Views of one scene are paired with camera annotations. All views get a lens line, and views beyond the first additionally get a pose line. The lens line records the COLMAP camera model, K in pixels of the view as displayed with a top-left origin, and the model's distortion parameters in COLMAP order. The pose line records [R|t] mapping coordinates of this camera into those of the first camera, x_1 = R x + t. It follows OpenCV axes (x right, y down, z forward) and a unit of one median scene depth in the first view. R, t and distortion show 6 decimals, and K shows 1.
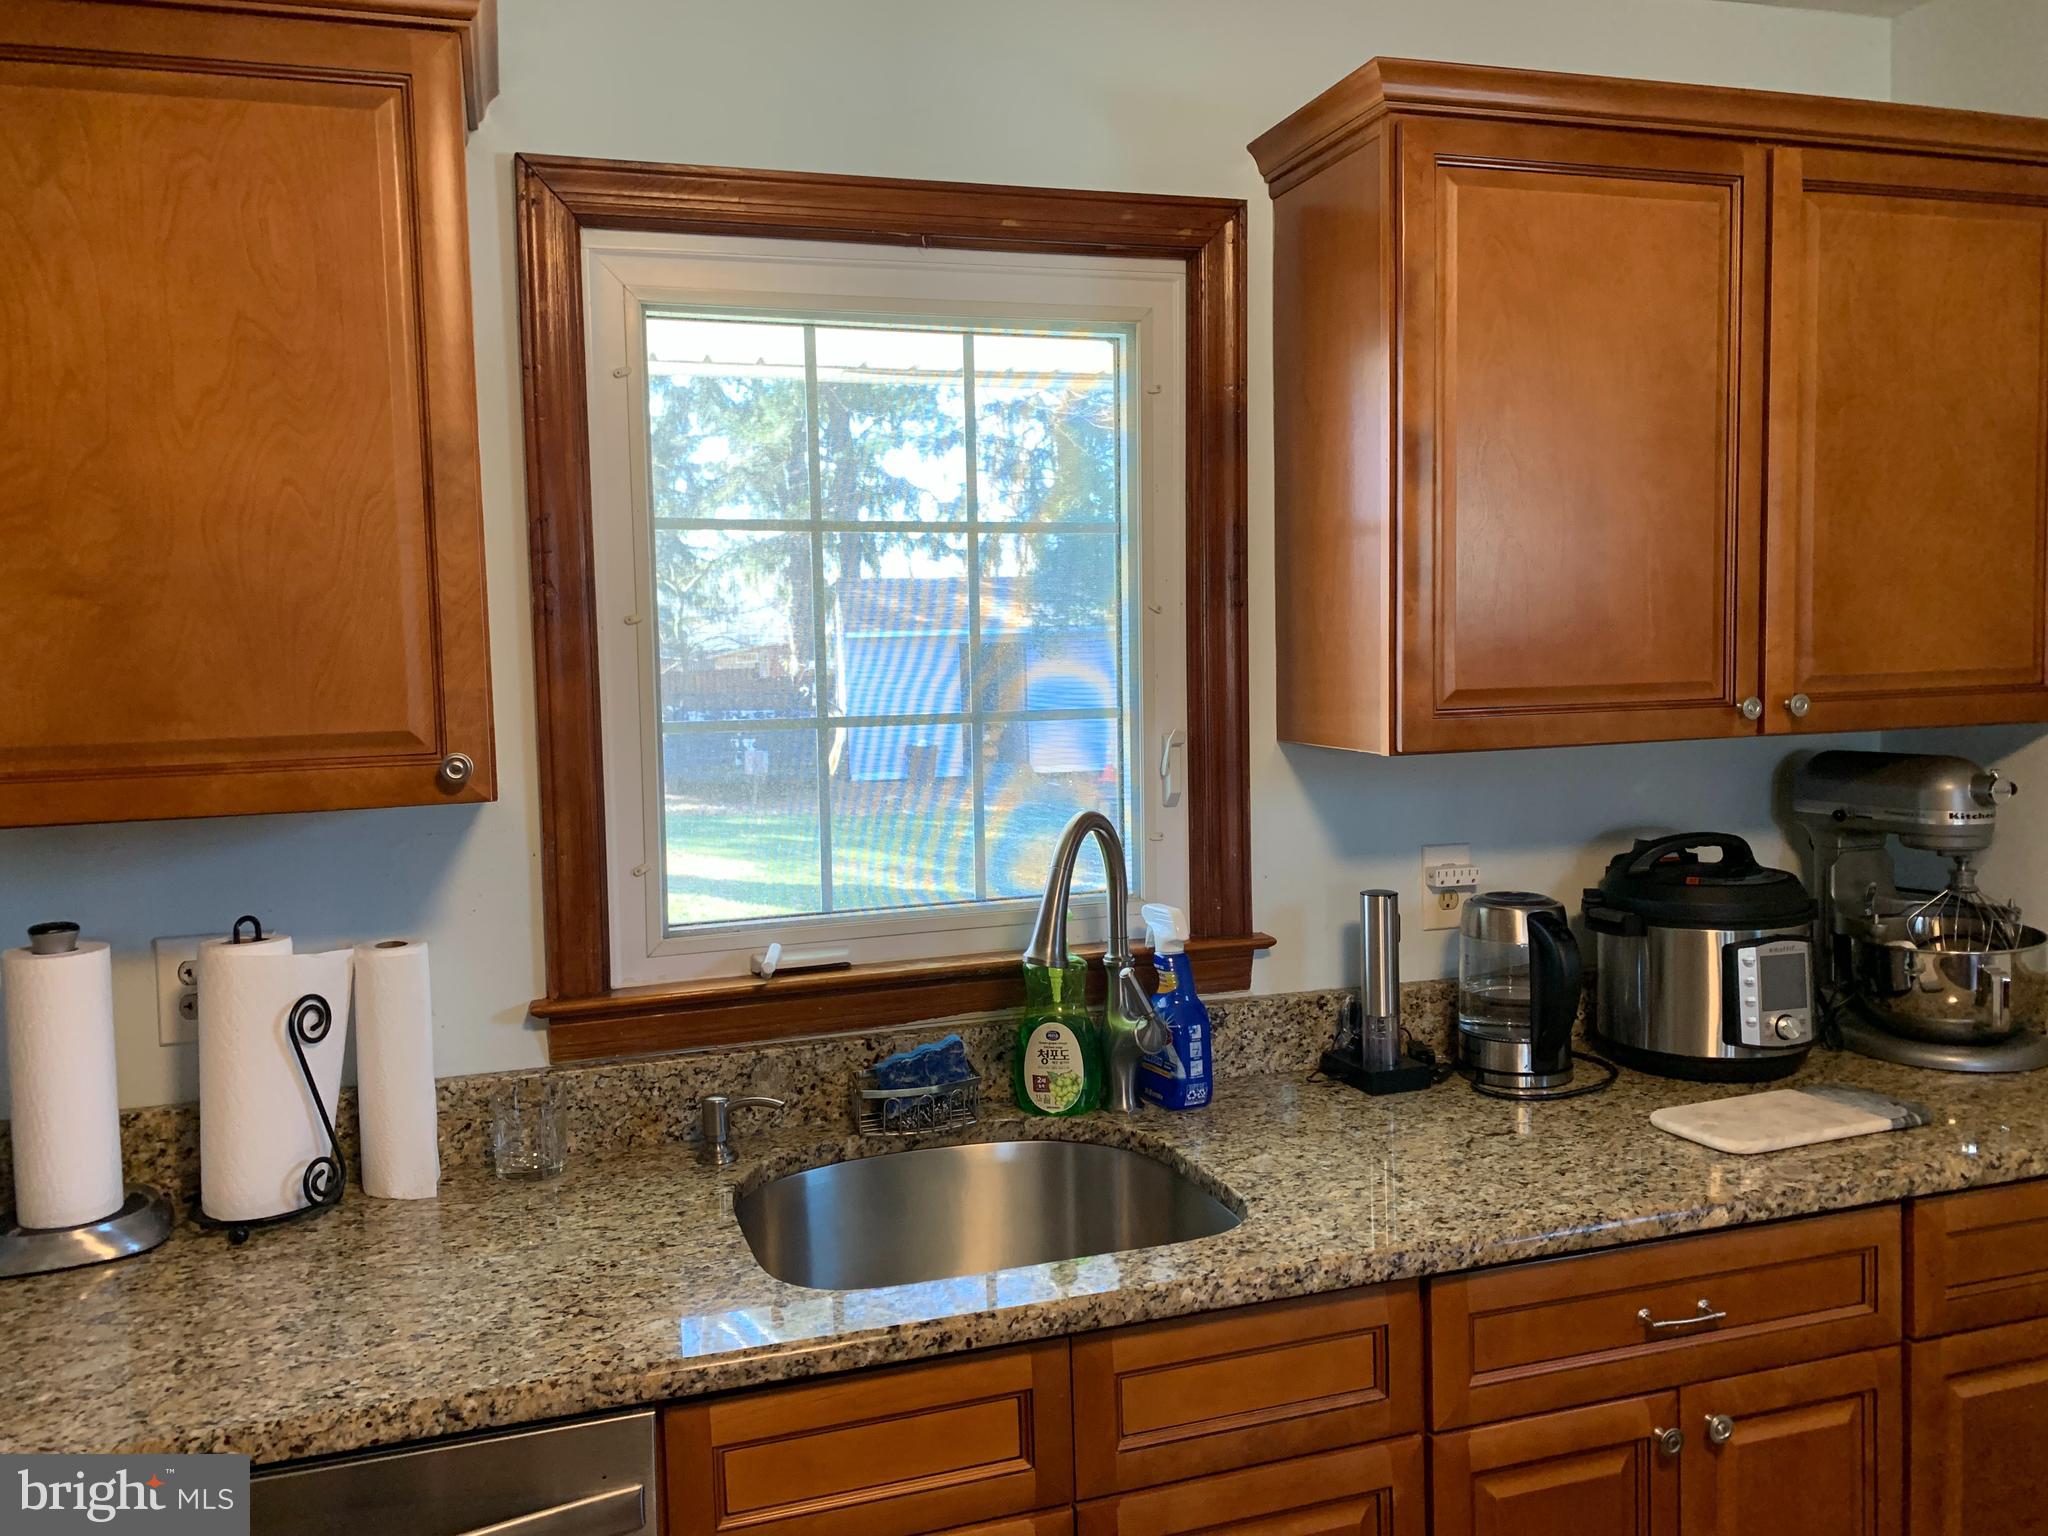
lens RADIAL K [[1568.8, 0, 1008.1], [0, 1568.8, 729.3], [0, 0, 1]] dist [-0.001723, -0.010553]
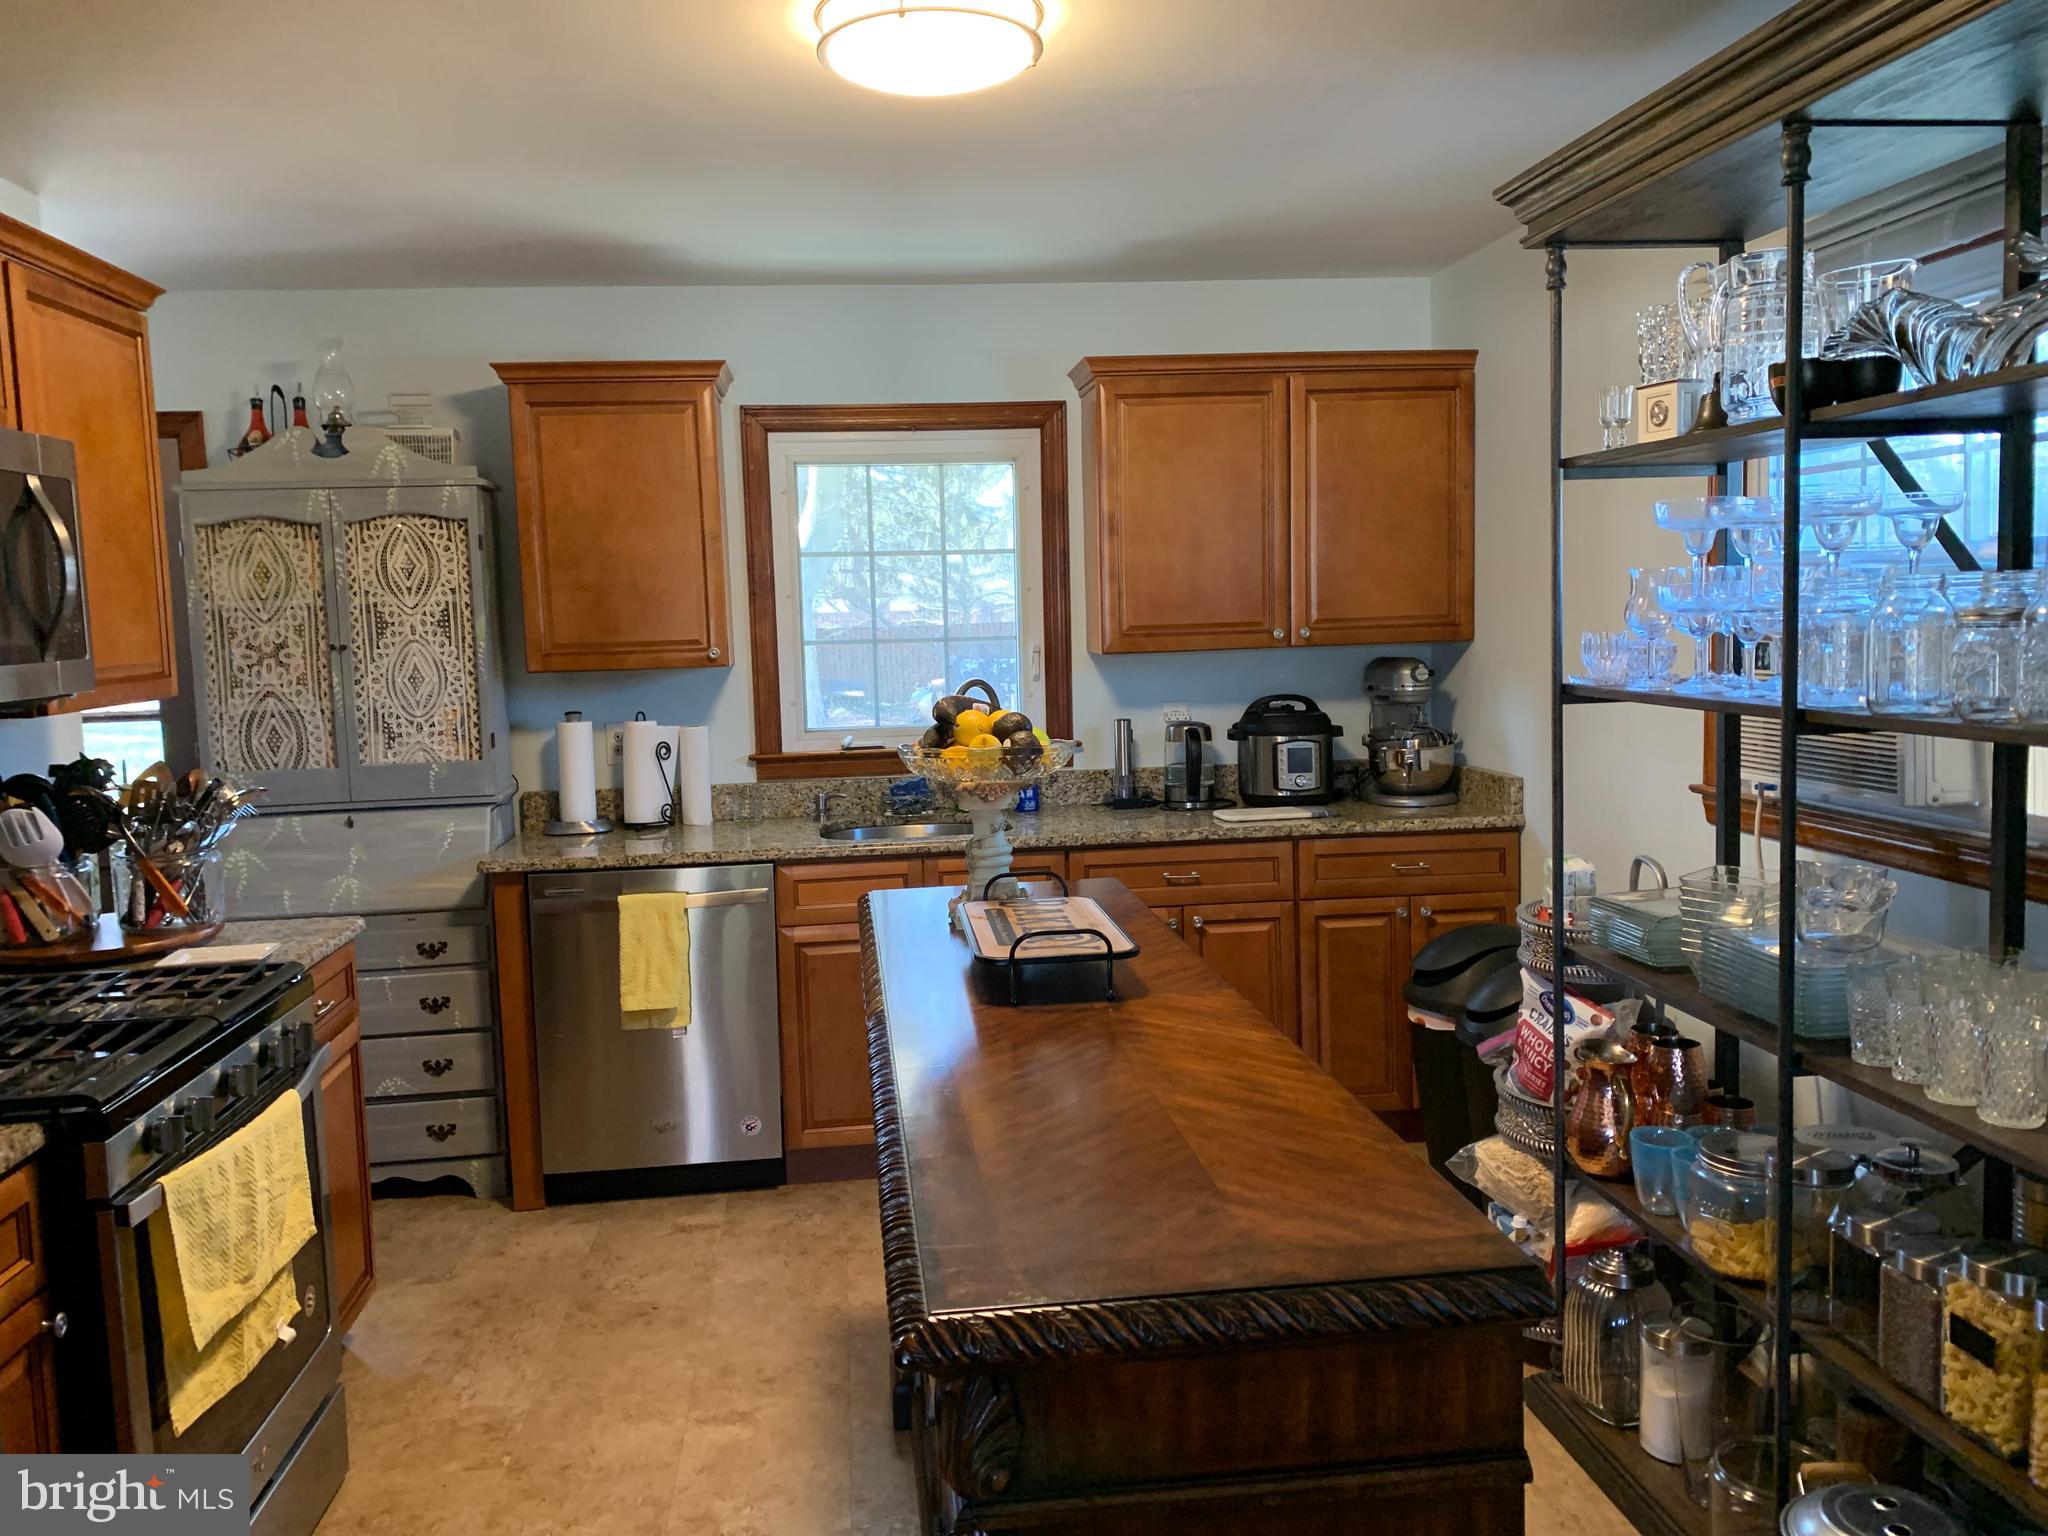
lens RADIAL K [[1568.8, 0, 1024.2], [0, 1568.8, 765.4], [0, 0, 1]] dist [-0.001723, -0.010553]
pose [[0.981944, 0.014926, -0.188583, 0.567715], [-0.006157, 0.998876, 0.046998, 0.073058], [0.189072, -0.044988, 0.980932, -1.291219]]
